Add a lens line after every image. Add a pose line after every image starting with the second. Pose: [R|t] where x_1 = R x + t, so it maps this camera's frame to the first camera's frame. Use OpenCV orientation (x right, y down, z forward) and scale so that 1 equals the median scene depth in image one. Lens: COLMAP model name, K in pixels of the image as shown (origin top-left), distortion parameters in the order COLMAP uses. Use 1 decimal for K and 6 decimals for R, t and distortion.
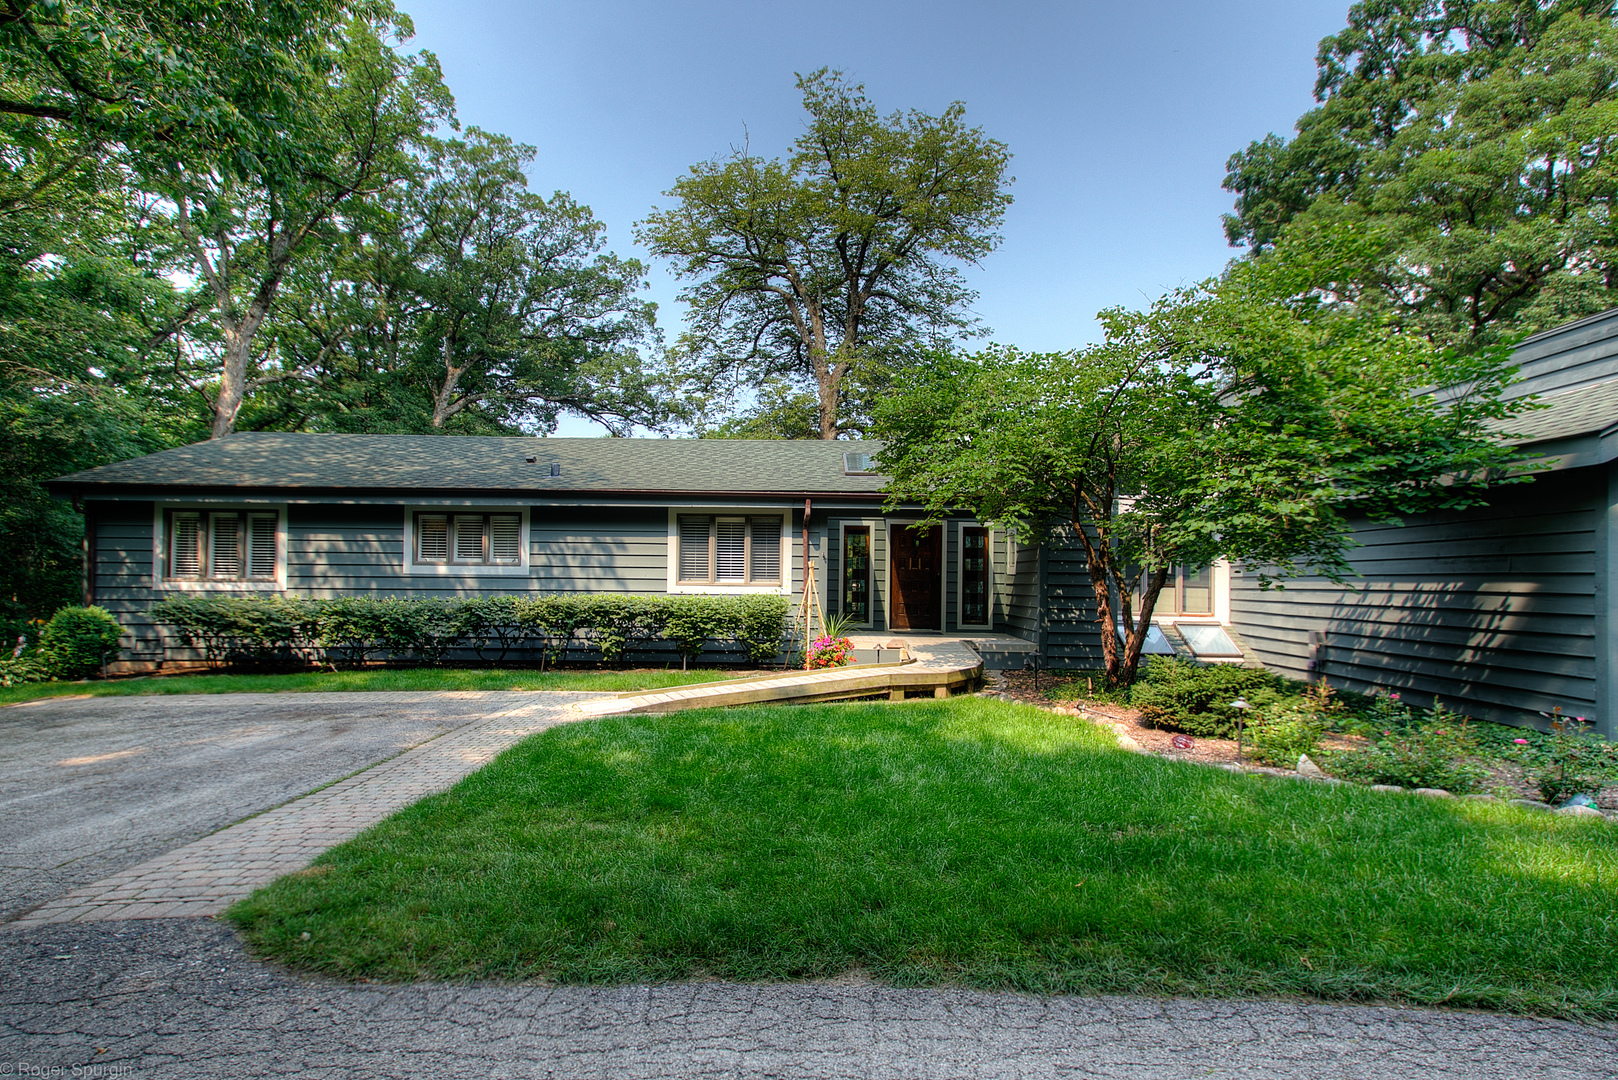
lens RADIAL K [[886.1, 0, 803.7], [0, 886.1, 566.1], [0, 0, 1]] dist [0.071909, 0.014570]
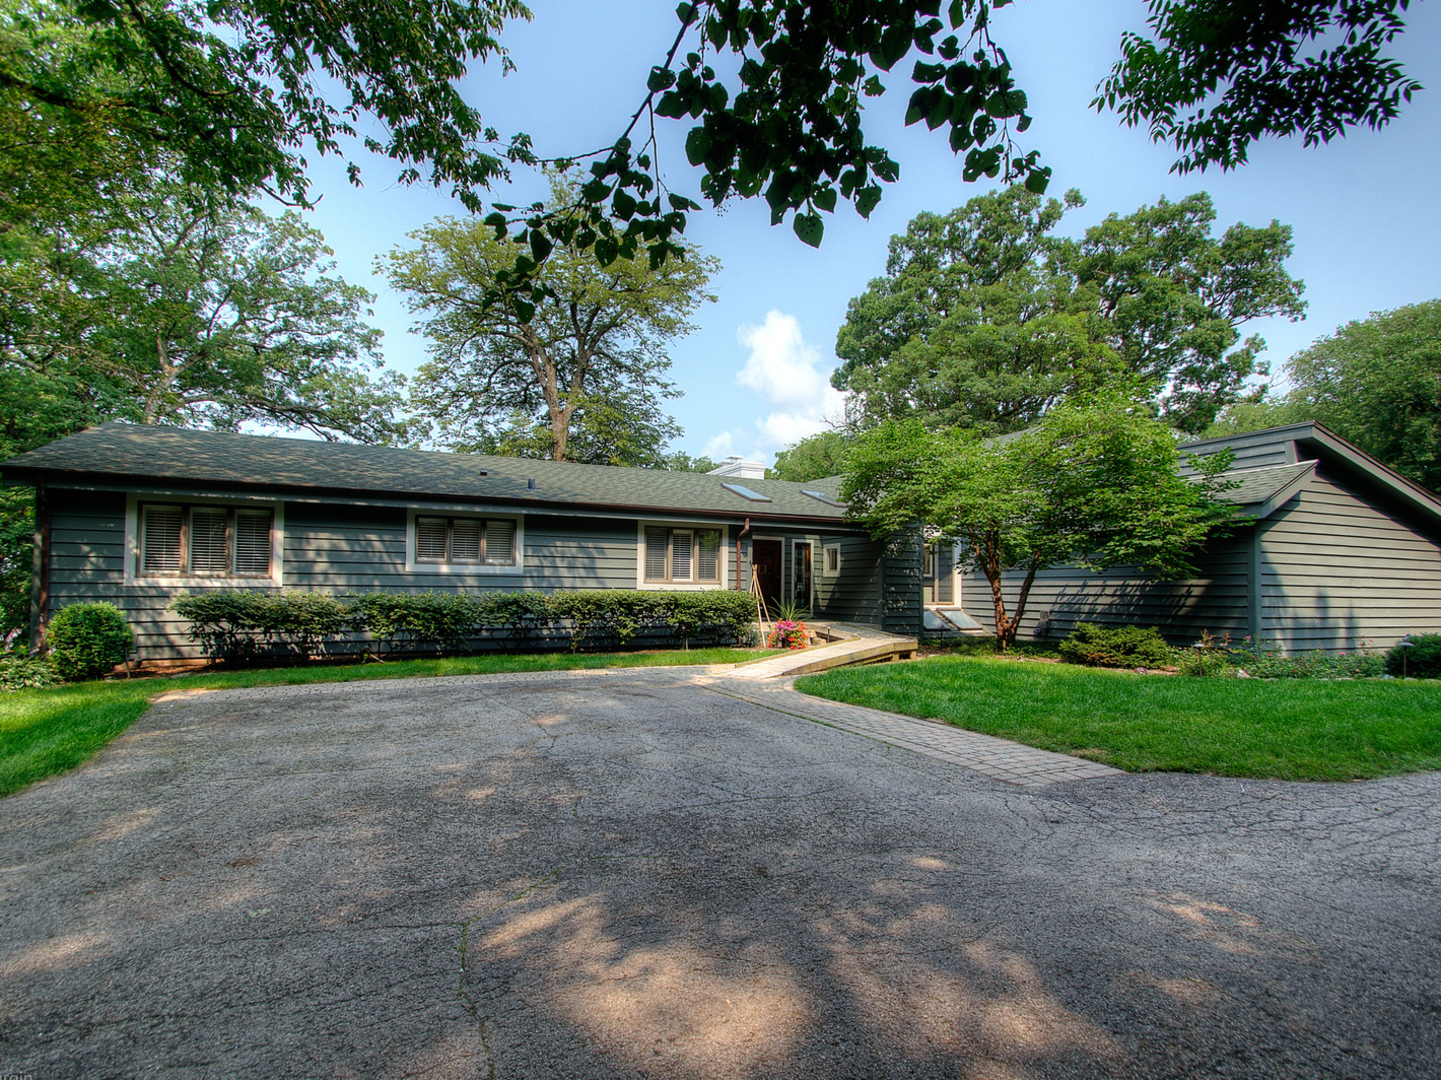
lens RADIAL K [[726.1, 0, 714.8], [0, 726.1, 574.1], [0, 0, 1]] dist [0.045006, 0.000239]
pose [[0.905912, 0.007878, 0.423392, -0.479516], [-0.006474, 0.999968, -0.004755, 0.012907], [-0.423416, 0.001567, 0.905934, 0.040038]]
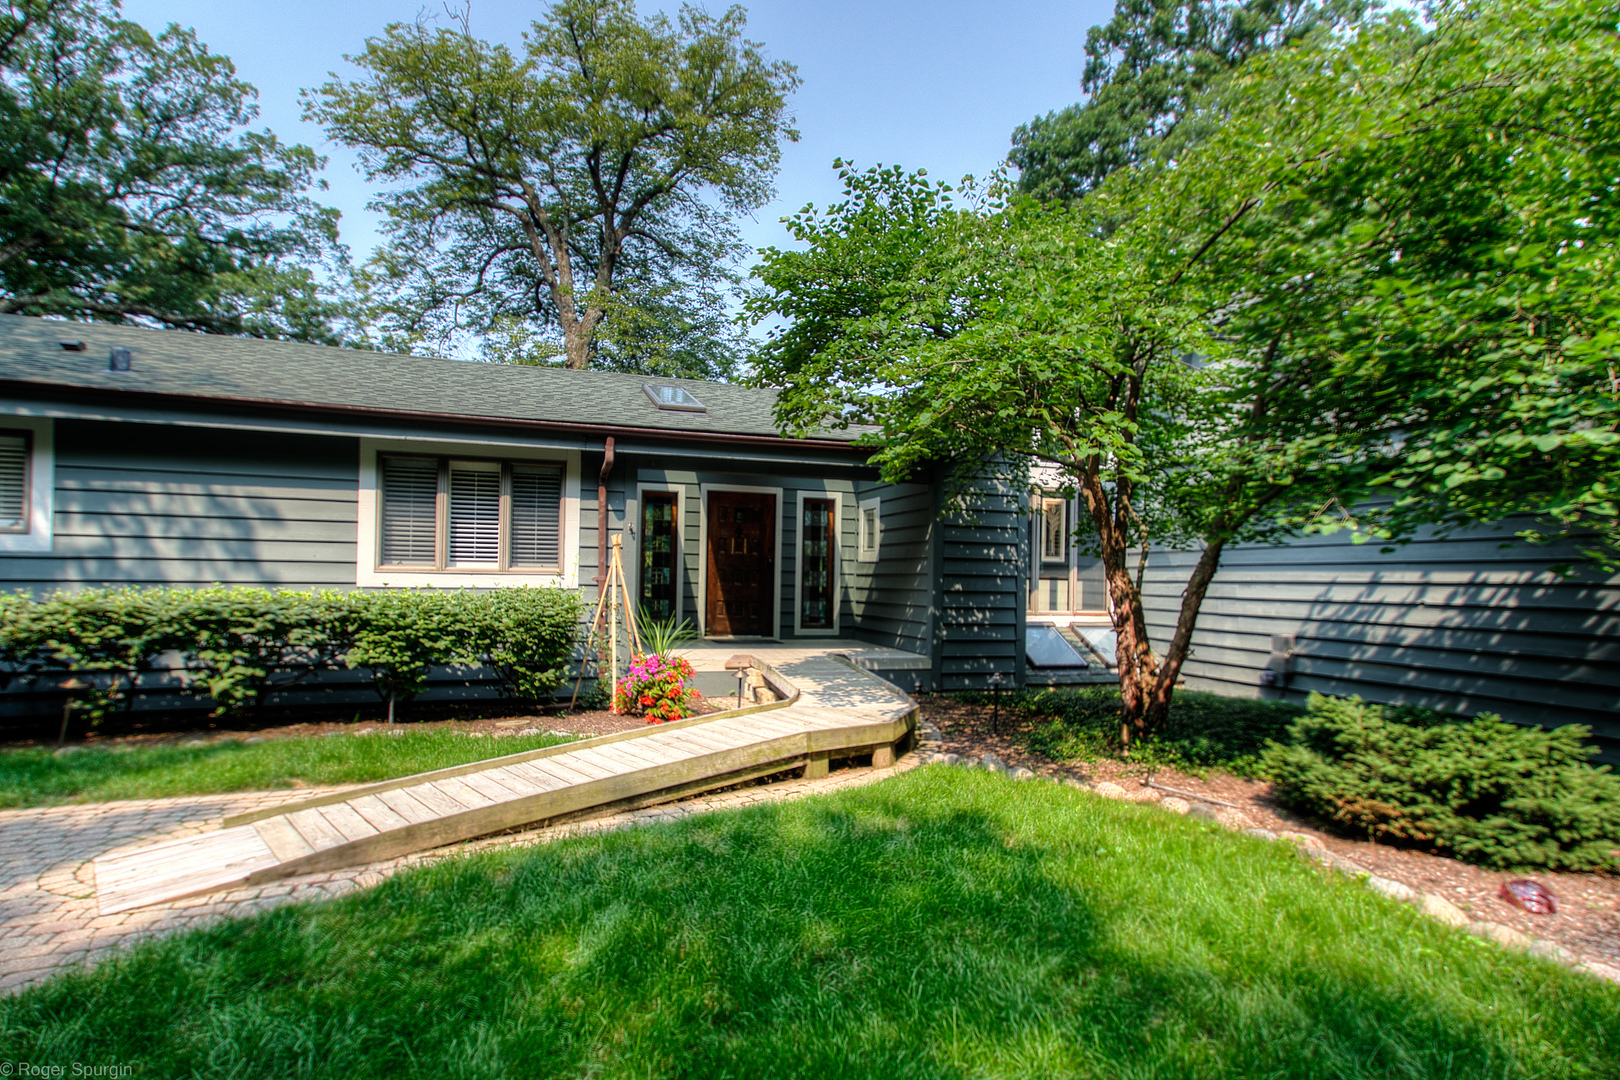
lens RADIAL K [[887.2, 0, 804.7], [0, 887.2, 566.1], [0, 0, 1]] dist [0.071909, 0.014570]
pose [[0.952660, 0.008384, 0.303921, -0.053435], [-0.010477, 0.999931, 0.005257, 0.011052], [-0.303856, -0.008192, 0.952683, 0.340935]]
